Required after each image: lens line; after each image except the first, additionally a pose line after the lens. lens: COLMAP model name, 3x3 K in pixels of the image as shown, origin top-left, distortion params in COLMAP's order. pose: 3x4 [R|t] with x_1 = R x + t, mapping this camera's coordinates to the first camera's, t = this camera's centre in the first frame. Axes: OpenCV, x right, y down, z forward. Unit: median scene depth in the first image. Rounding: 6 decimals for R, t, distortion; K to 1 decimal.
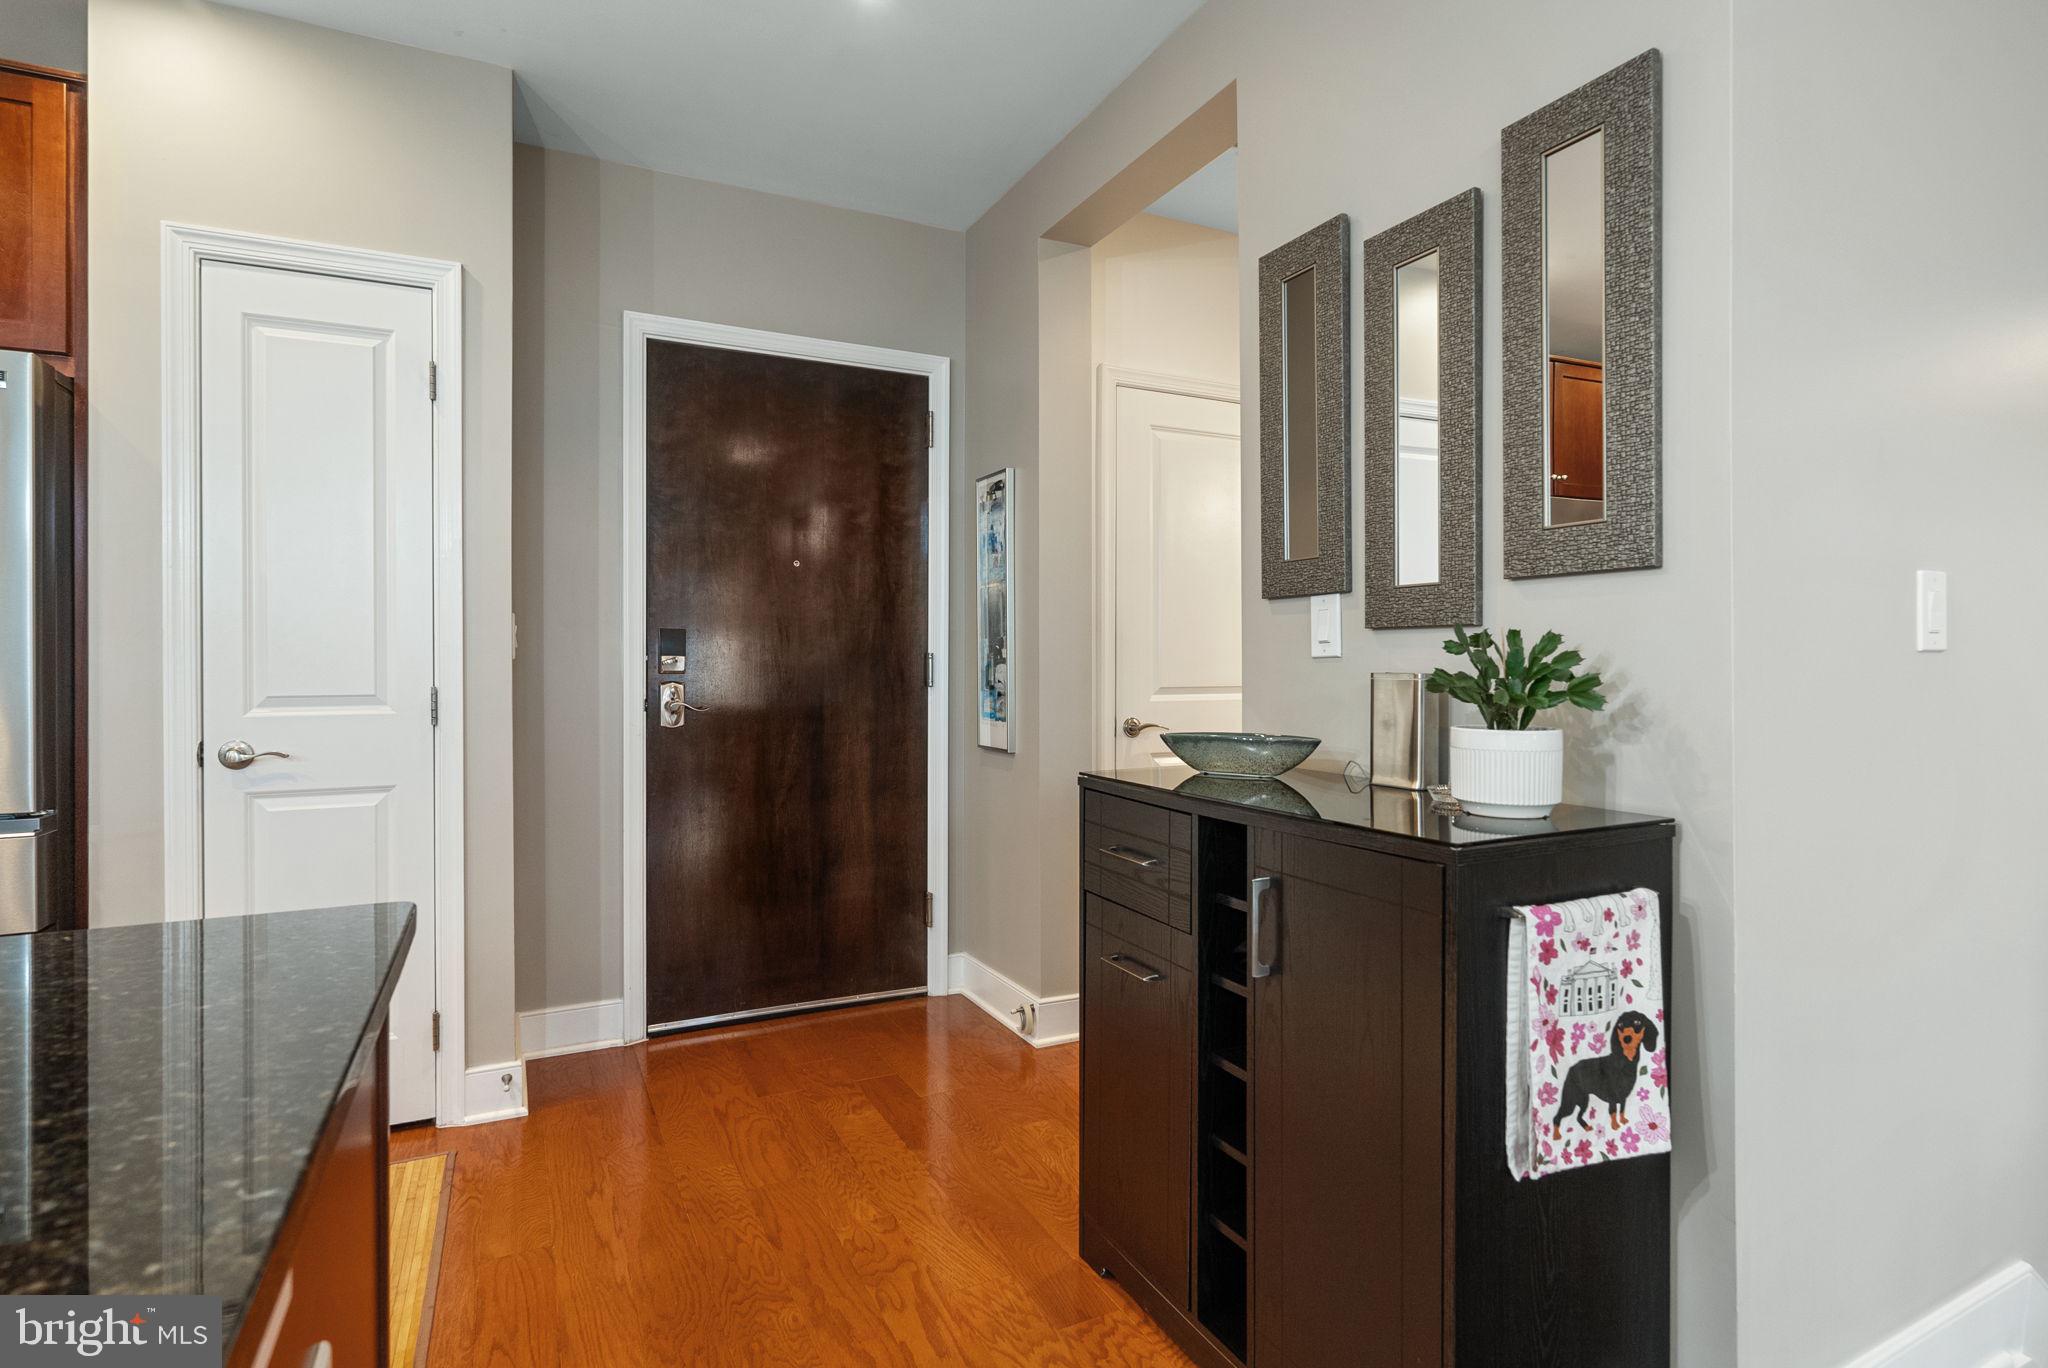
lens RADIAL K [[1004.9, 0, 1023.5], [0, 1004.9, 667.1], [0, 0, 1]] dist [-0.004815, -0.000981]
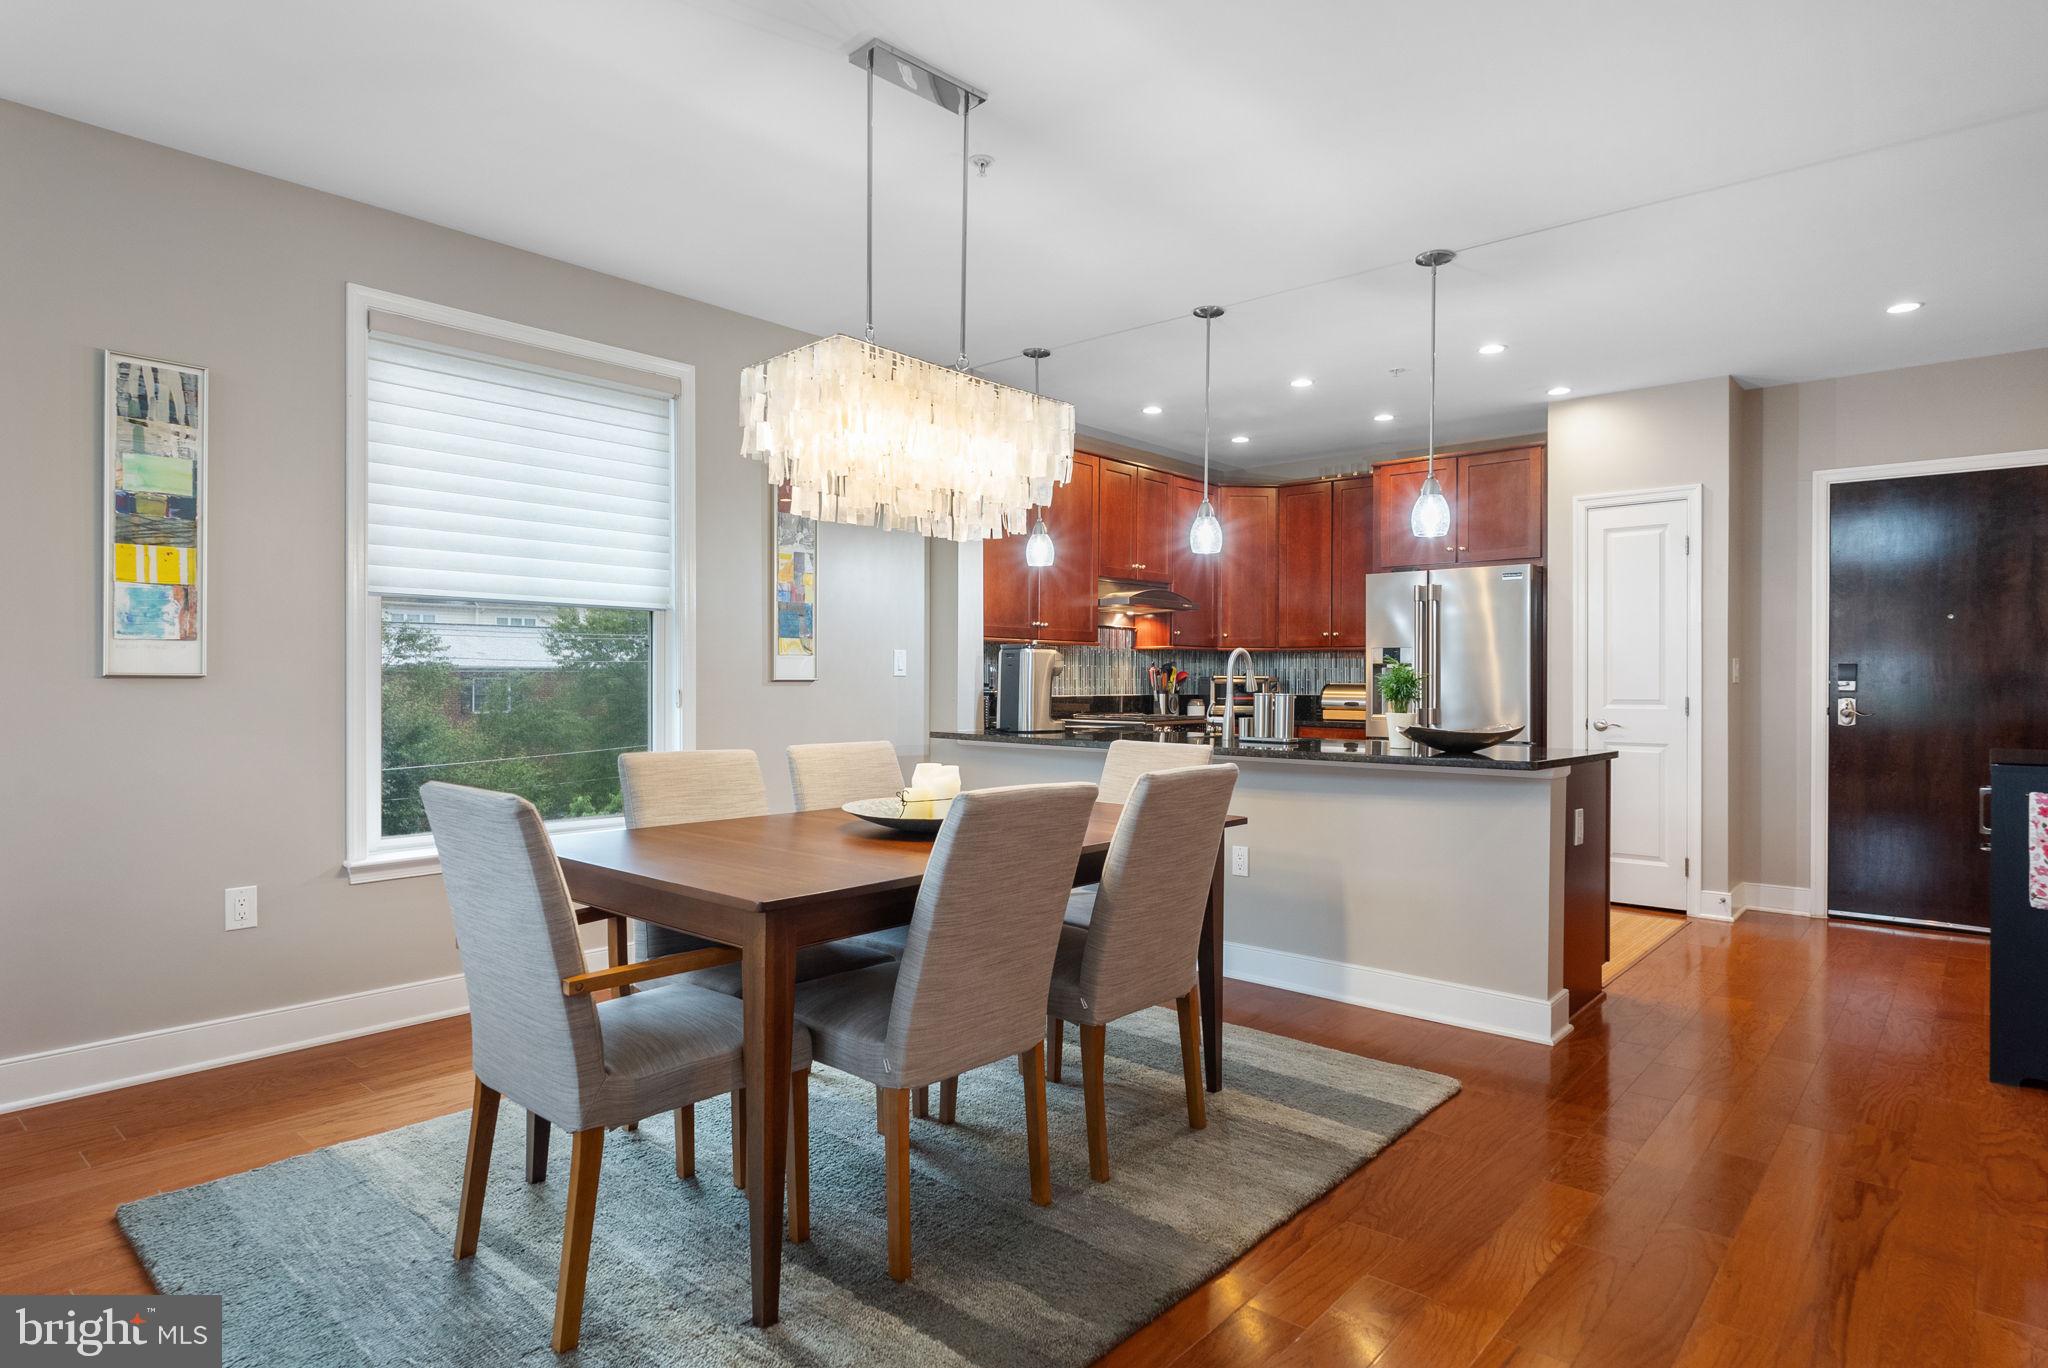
lens RADIAL K [[1088.4, 0, 1024.0], [0, 1088.4, 678.9], [0, 0, 1]] dist [-0.001471, -0.000014]
pose [[0.364682, 0.002280, -0.931129, 0.830203], [-0.005093, 0.999987, 0.000455, -0.008957], [0.931118, 0.004576, 0.364689, -0.896952]]
